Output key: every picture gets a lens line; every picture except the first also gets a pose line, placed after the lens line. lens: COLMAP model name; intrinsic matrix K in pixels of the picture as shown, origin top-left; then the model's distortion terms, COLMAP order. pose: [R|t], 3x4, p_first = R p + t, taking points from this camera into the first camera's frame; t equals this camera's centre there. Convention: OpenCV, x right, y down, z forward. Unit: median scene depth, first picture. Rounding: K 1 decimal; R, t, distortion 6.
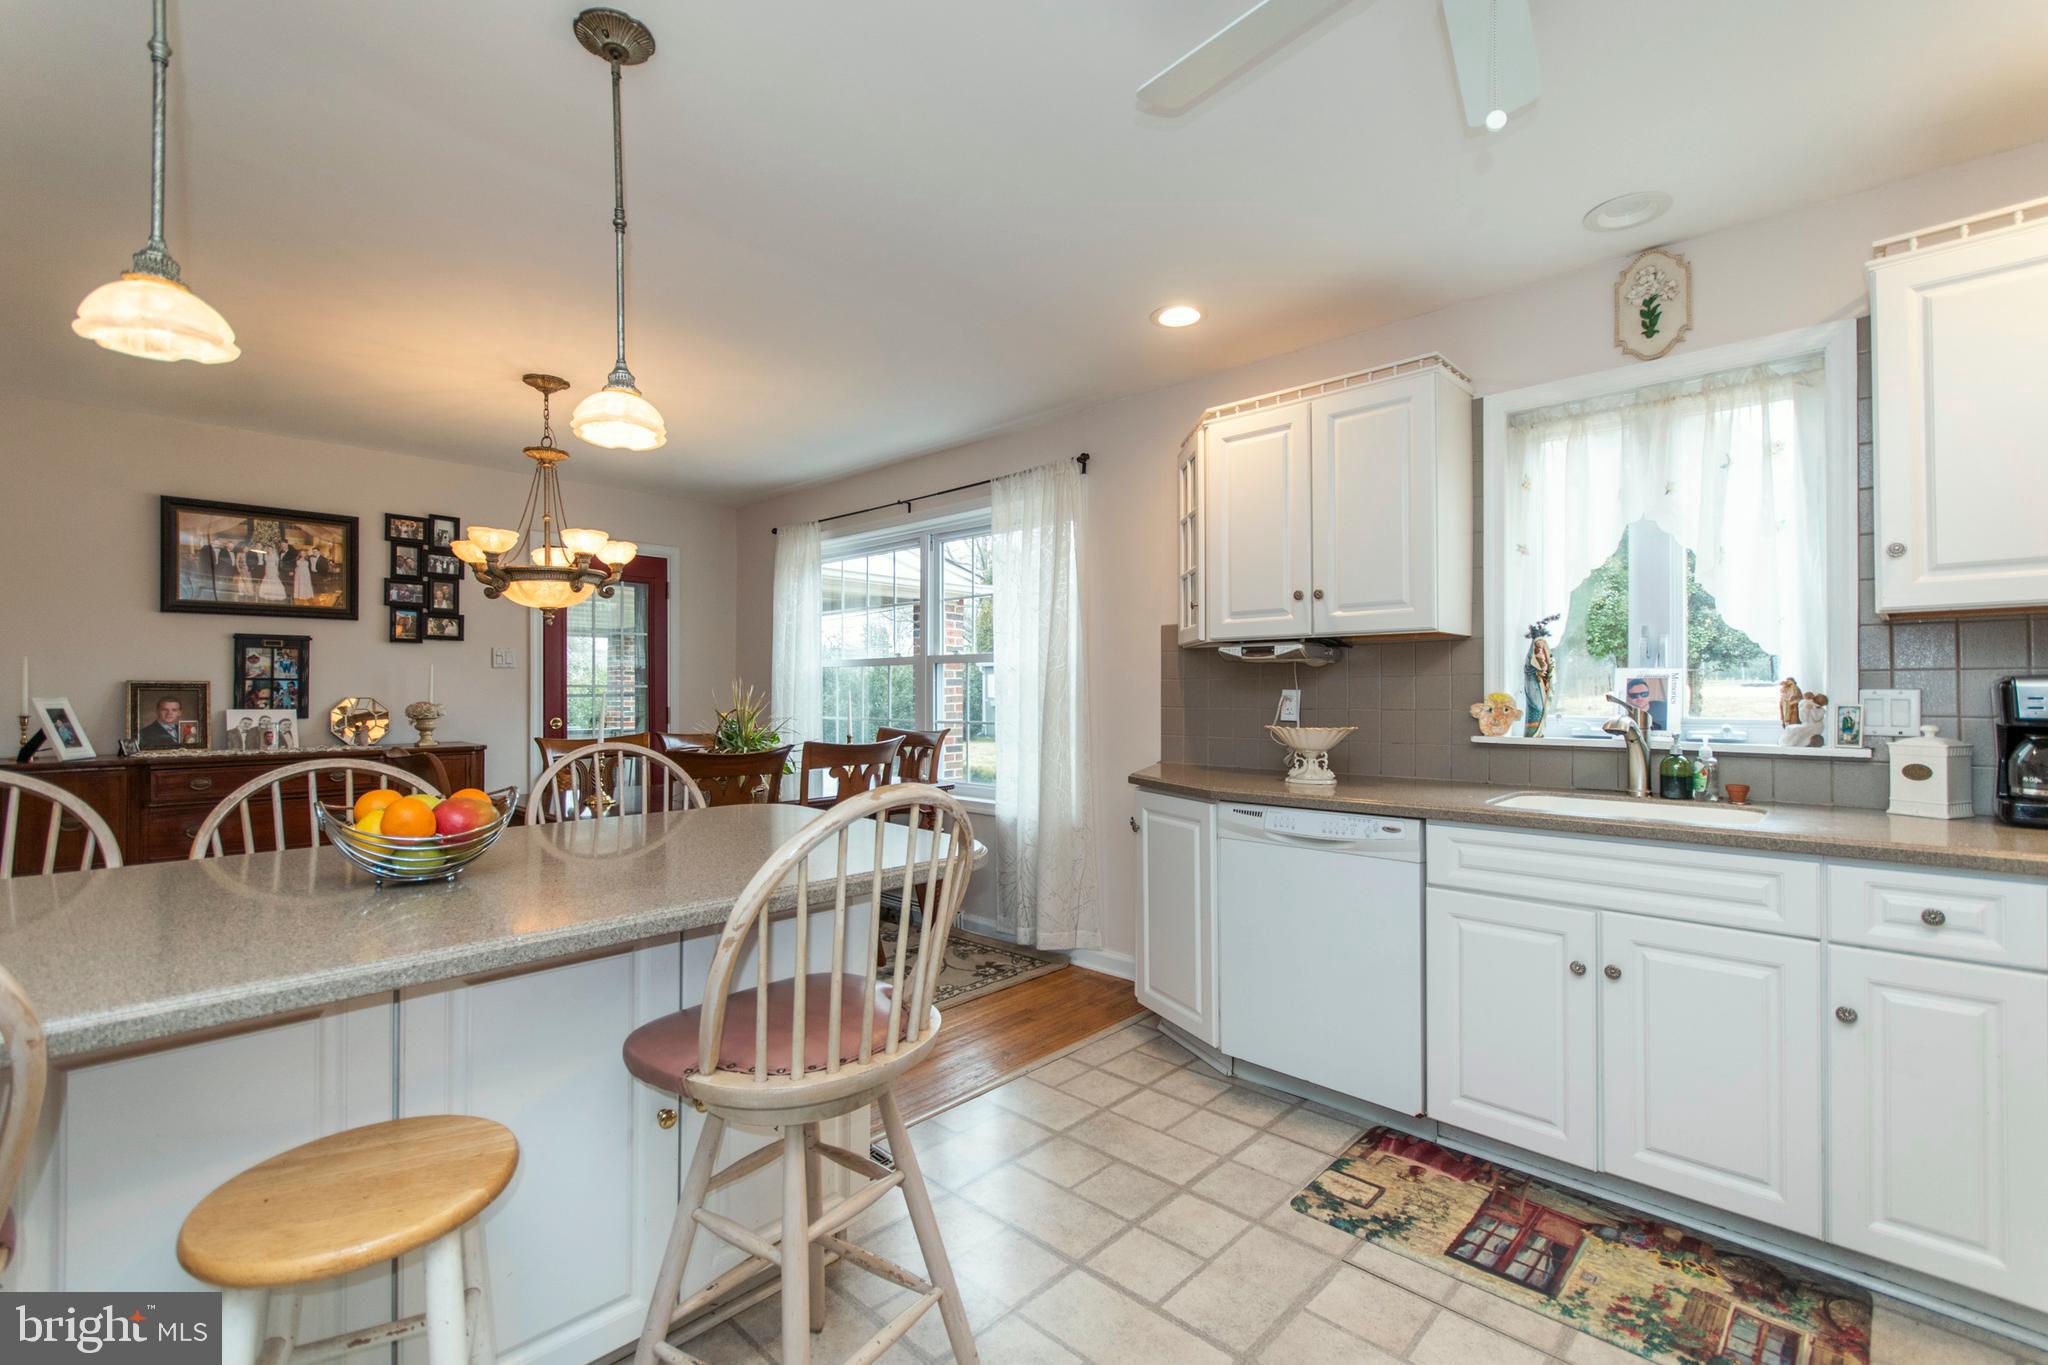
lens RADIAL K [[868.8, 0, 967.8], [0, 868.8, 686.6], [0, 0, 1]] dist [0.002378, 0.000174]
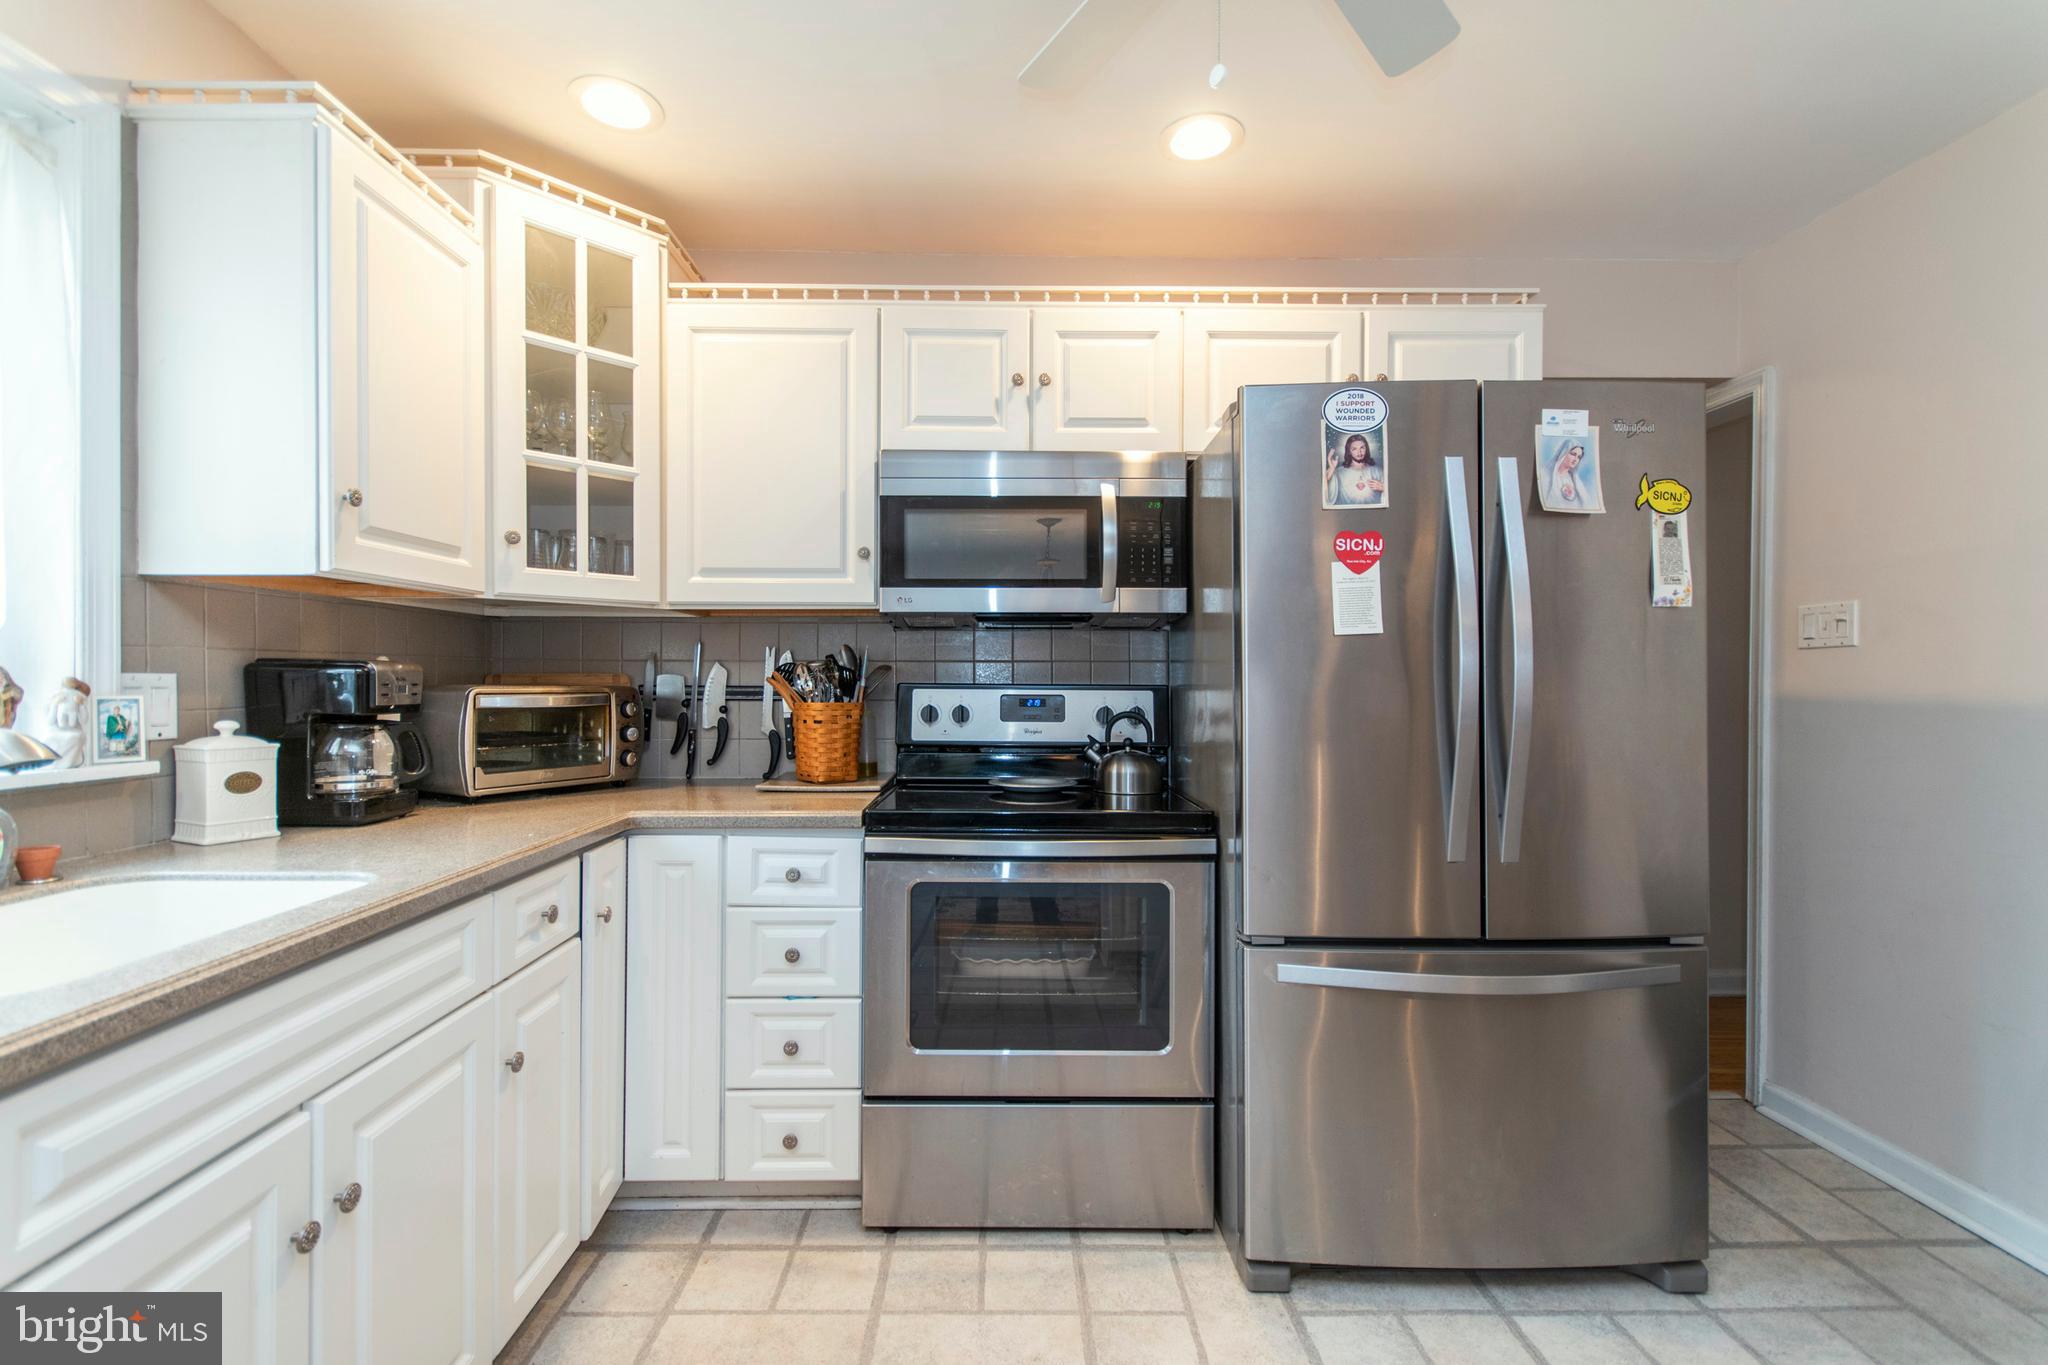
lens RADIAL K [[880.2, 0, 1024.0], [0, 880.2, 682.5], [0, 0, 1]] dist [0.001866, -0.000624]
pose [[-0.731999, -0.001829, 0.681303, 0.048753], [-0.004057, 0.999990, -0.001674, 0.006871], [-0.681294, -0.003990, -0.731999, 0.829985]]
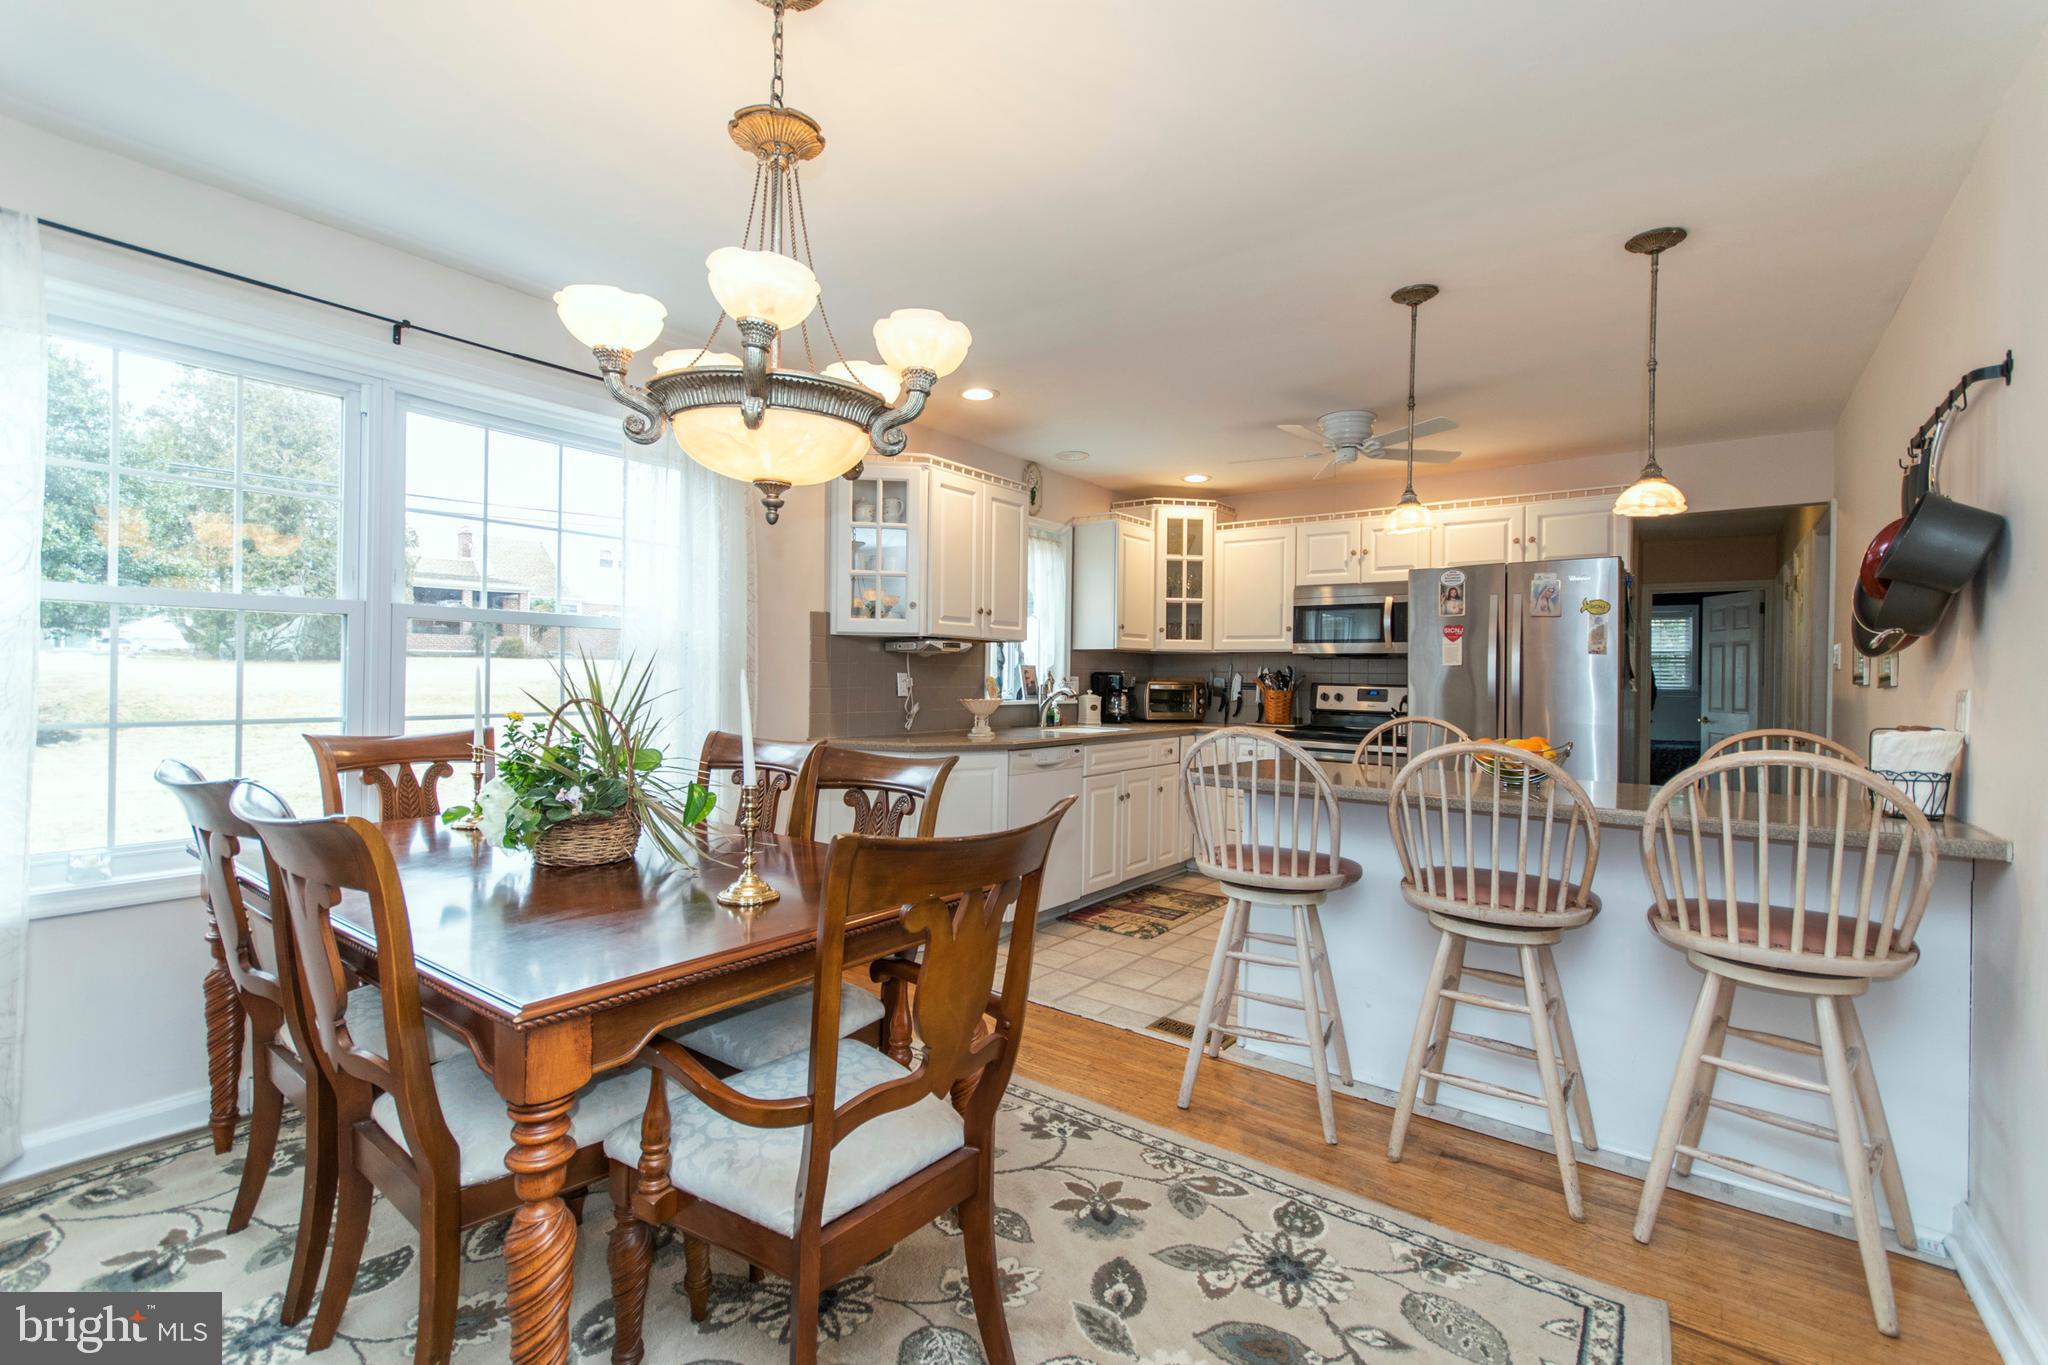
lens RADIAL K [[943.0, 0, 1010.4], [0, 943.0, 674.5], [0, 0, 1]] dist [0.011360, -0.000422]
pose [[-0.145717, 0.001425, 0.989325, -1.318255], [-0.019594, 0.999799, -0.004326, 0.010592], [-0.989132, -0.020016, -0.145660, 1.267869]]
